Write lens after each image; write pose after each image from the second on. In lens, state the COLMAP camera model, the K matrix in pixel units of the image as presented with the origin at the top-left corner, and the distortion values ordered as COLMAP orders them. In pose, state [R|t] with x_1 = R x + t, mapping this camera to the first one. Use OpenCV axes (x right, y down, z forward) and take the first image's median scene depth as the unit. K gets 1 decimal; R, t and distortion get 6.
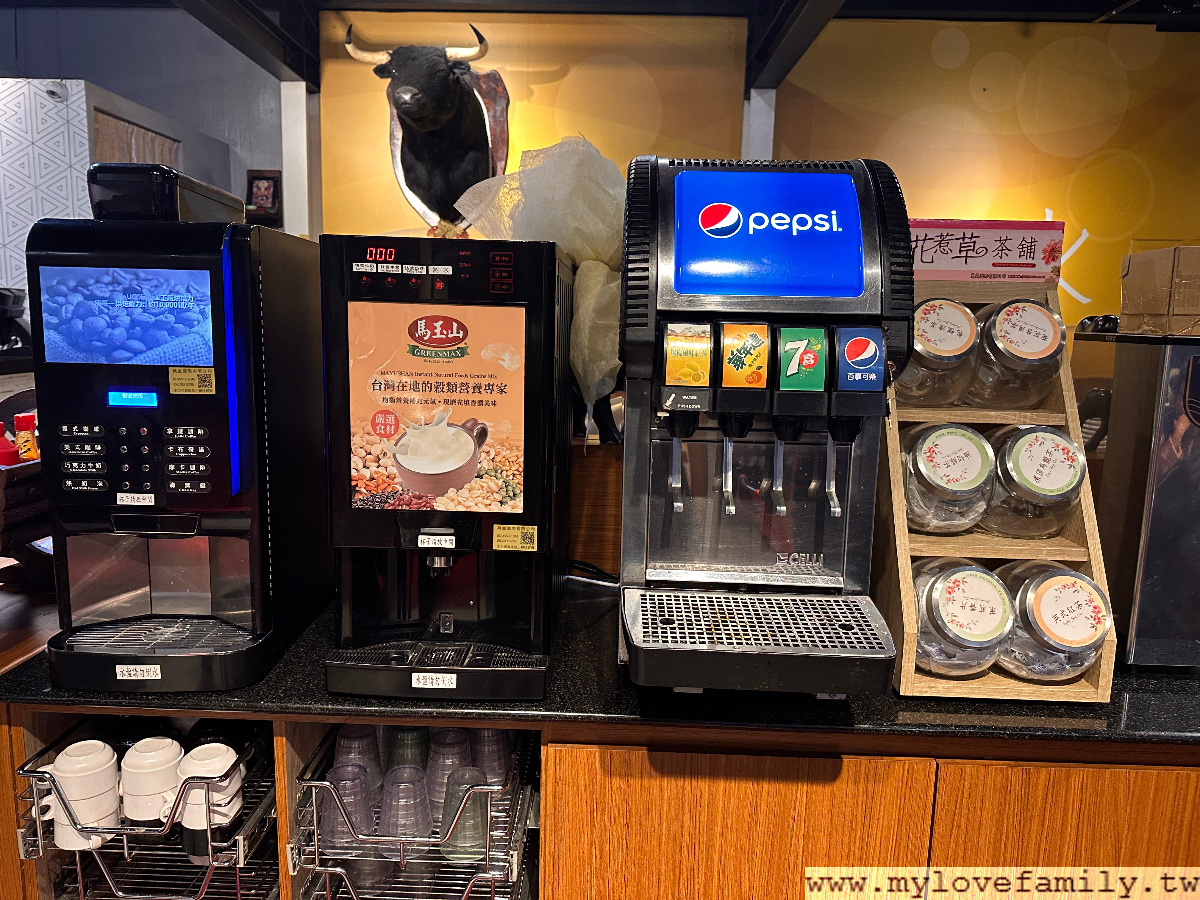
lens RADIAL K [[842.2, 0, 601.0], [0, 842.2, 442.1], [0, 0, 1]] dist [0.025447, -0.012622]
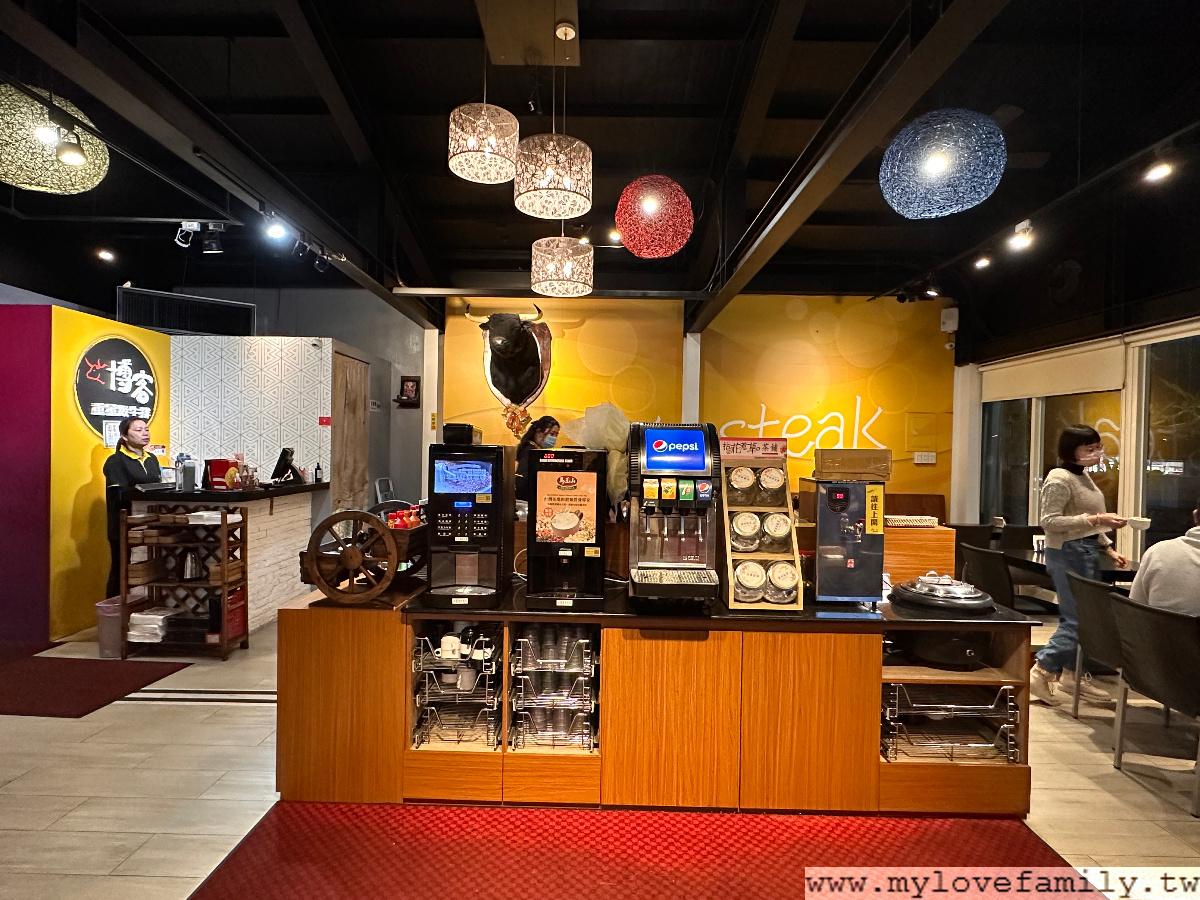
lens RADIAL K [[606.1, 0, 601.5], [0, 606.1, 442.3], [0, 0, 1]] dist [-0.005244, -0.000394]
pose [[0.999931, -0.005360, 0.010420, -0.086862], [0.006937, 0.987467, -0.157674, 0.067422], [-0.009444, 0.157735, 0.987436, -1.059244]]
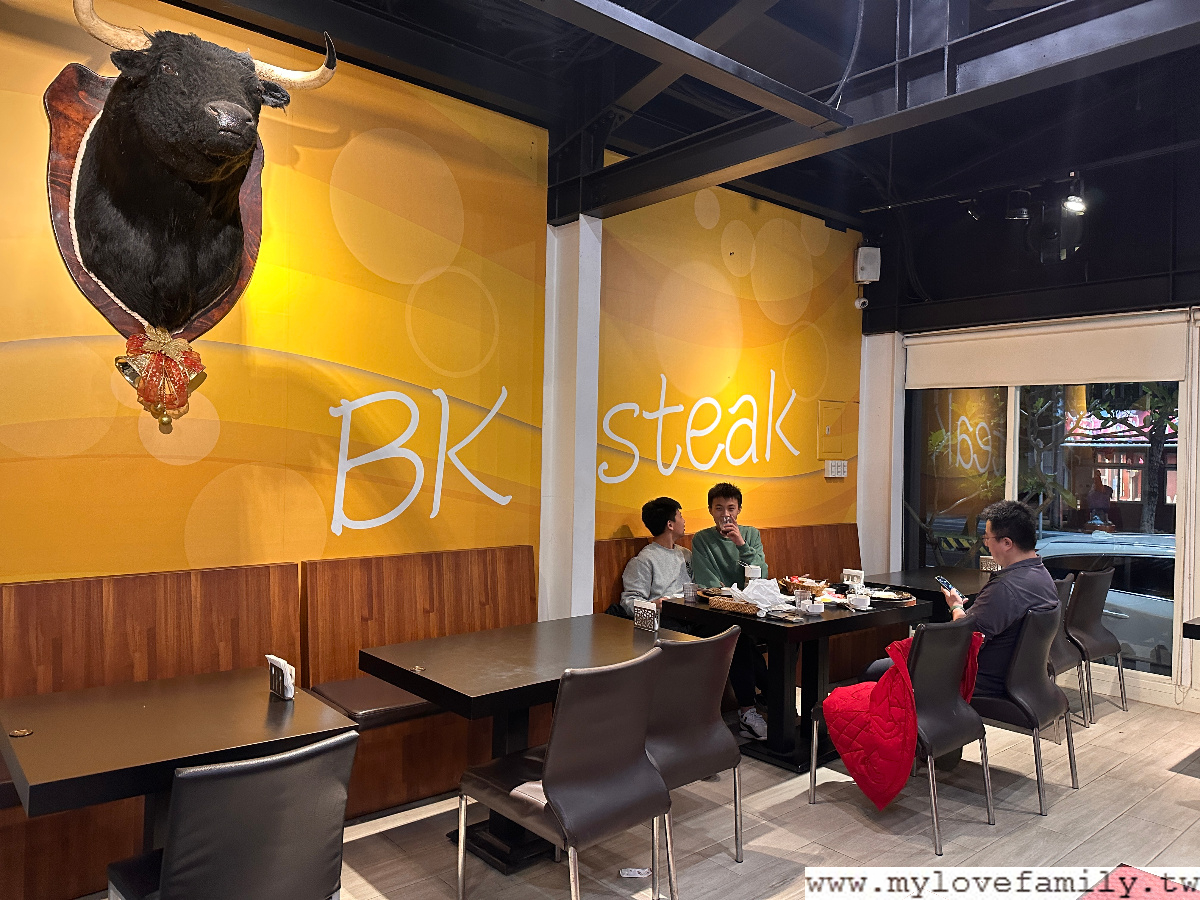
lens RADIAL K [[842.2, 0, 601.7], [0, 842.2, 455.5], [0, 0, 1]] dist [0.025447, -0.012622]
pose [[0.749361, -0.009827, 0.662089, -1.668903], [0.095160, 0.991109, -0.092993, -0.428199], [-0.655288, 0.132690, 0.743633, 1.756834]]
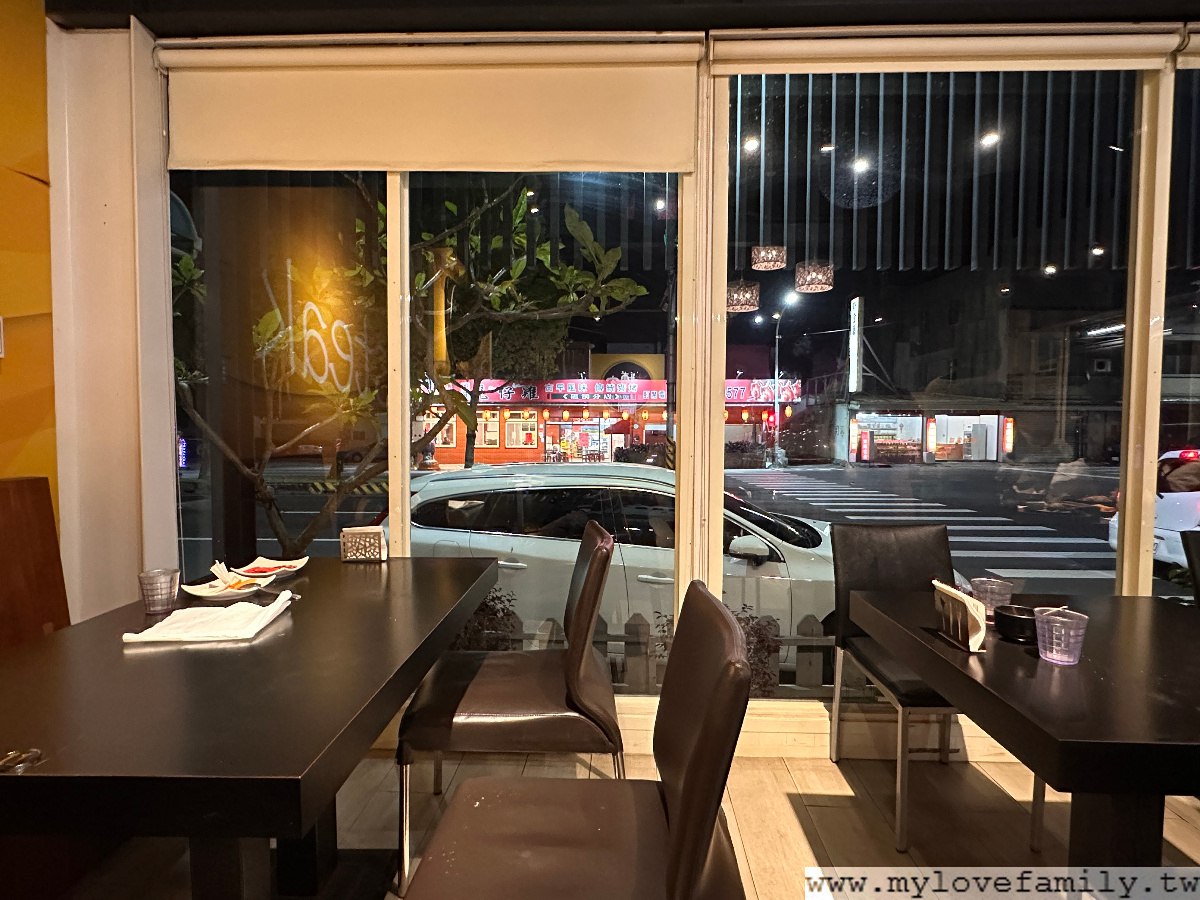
lens RADIAL K [[606.1, 0, 596.6], [0, 606.1, 452.0], [0, 0, 1]] dist [-0.005244, -0.000394]
pose [[0.026833, -0.063421, 0.997626, 1.788543], [0.142672, 0.988012, 0.058973, -0.282501], [-0.989406, 0.140751, 0.035560, 3.361477]]
